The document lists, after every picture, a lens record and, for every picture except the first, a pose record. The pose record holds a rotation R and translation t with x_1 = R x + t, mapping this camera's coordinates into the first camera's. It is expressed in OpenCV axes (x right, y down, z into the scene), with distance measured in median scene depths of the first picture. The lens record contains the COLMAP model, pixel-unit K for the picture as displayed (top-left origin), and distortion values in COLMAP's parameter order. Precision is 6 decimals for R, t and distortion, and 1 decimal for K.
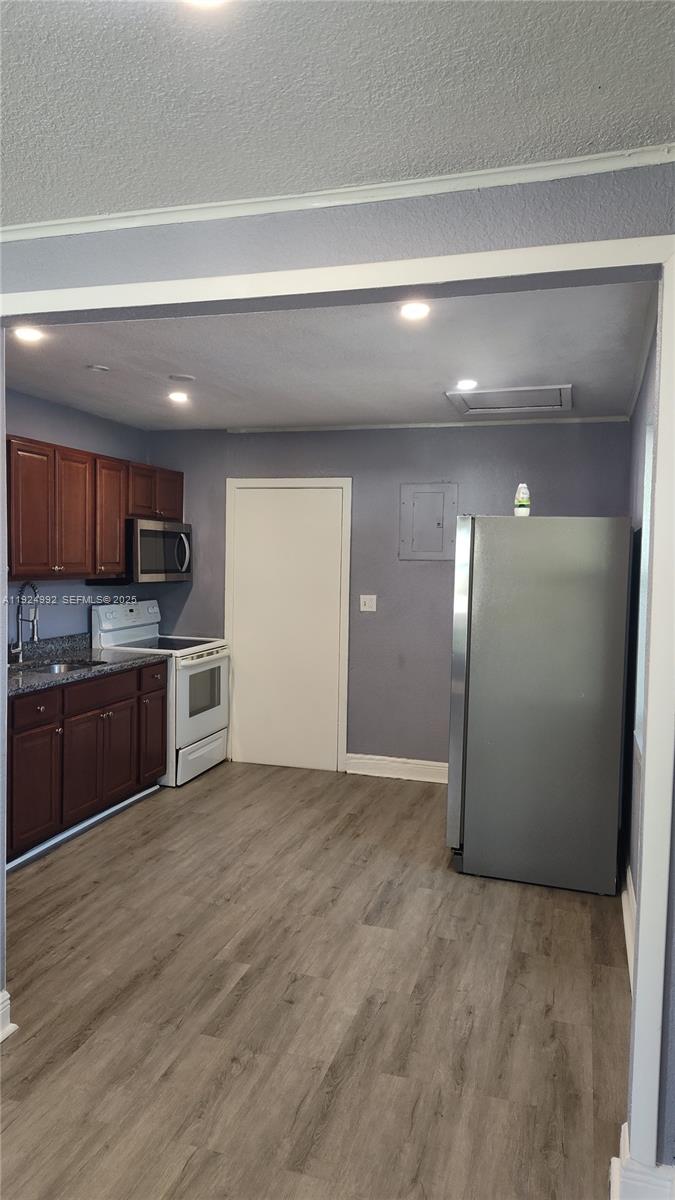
lens RADIAL K [[802.6, 0, 334.4], [0, 802.6, 600.3], [0, 0, 1]] dist [0.008120, -0.003127]
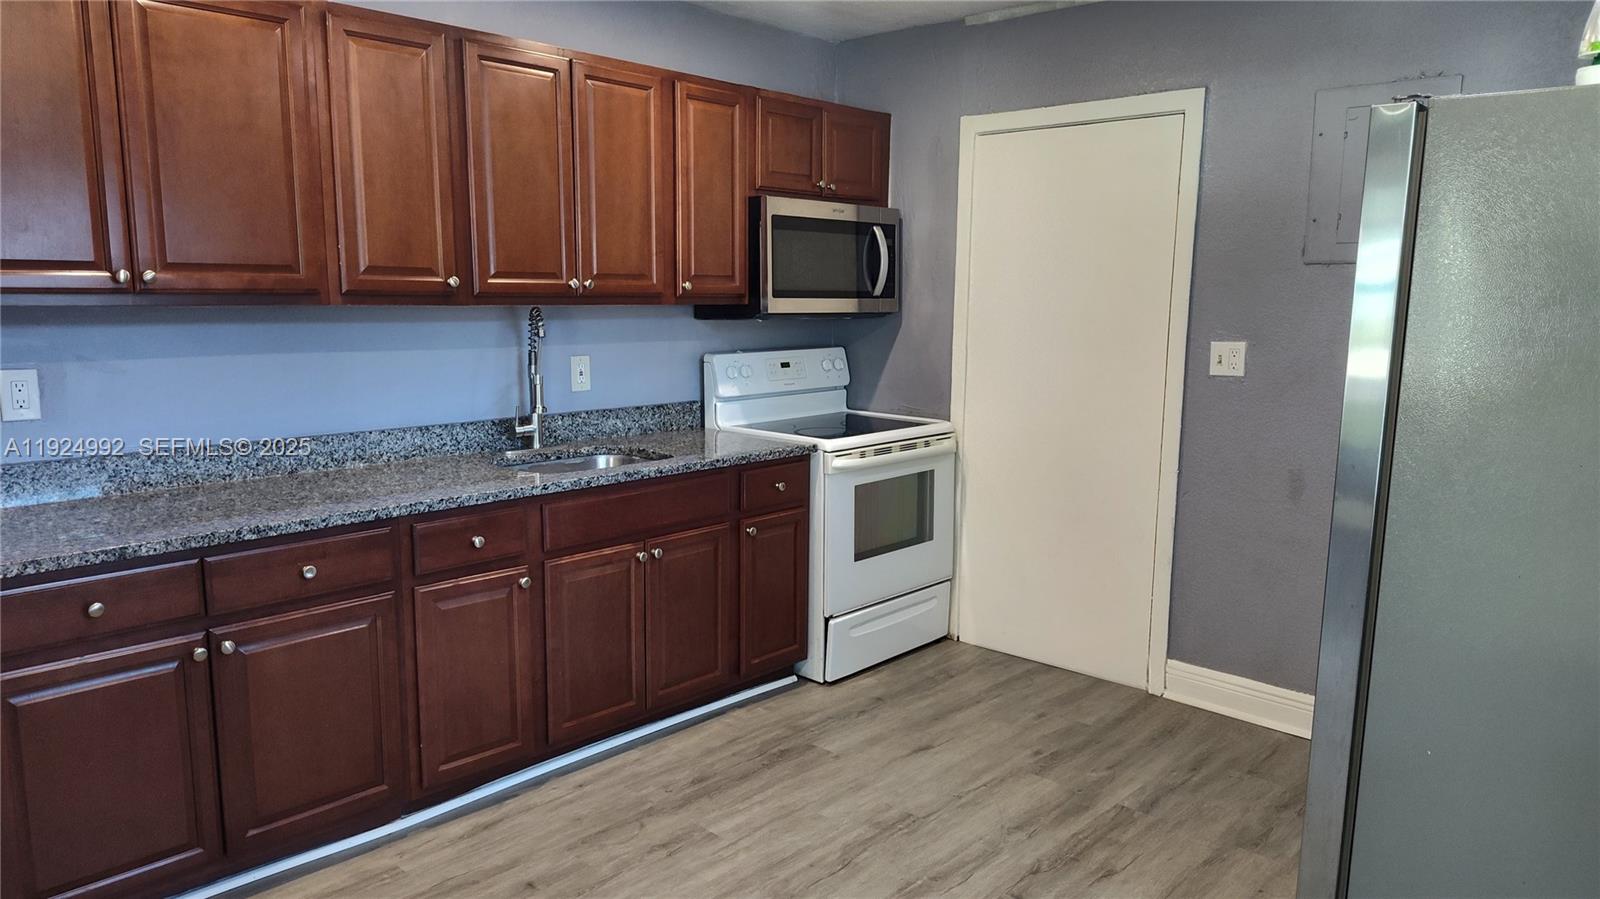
lens RADIAL K [[1070.1, 0, 797.8], [0, 1070.1, 464.0], [0, 0, 1]] dist [0.008120, -0.003127]
pose [[0.896596, 0.060085, -0.438754, 0.103702], [-0.016014, 0.994504, 0.103467, 0.004521], [0.442559, -0.085741, 0.892631, 0.343219]]
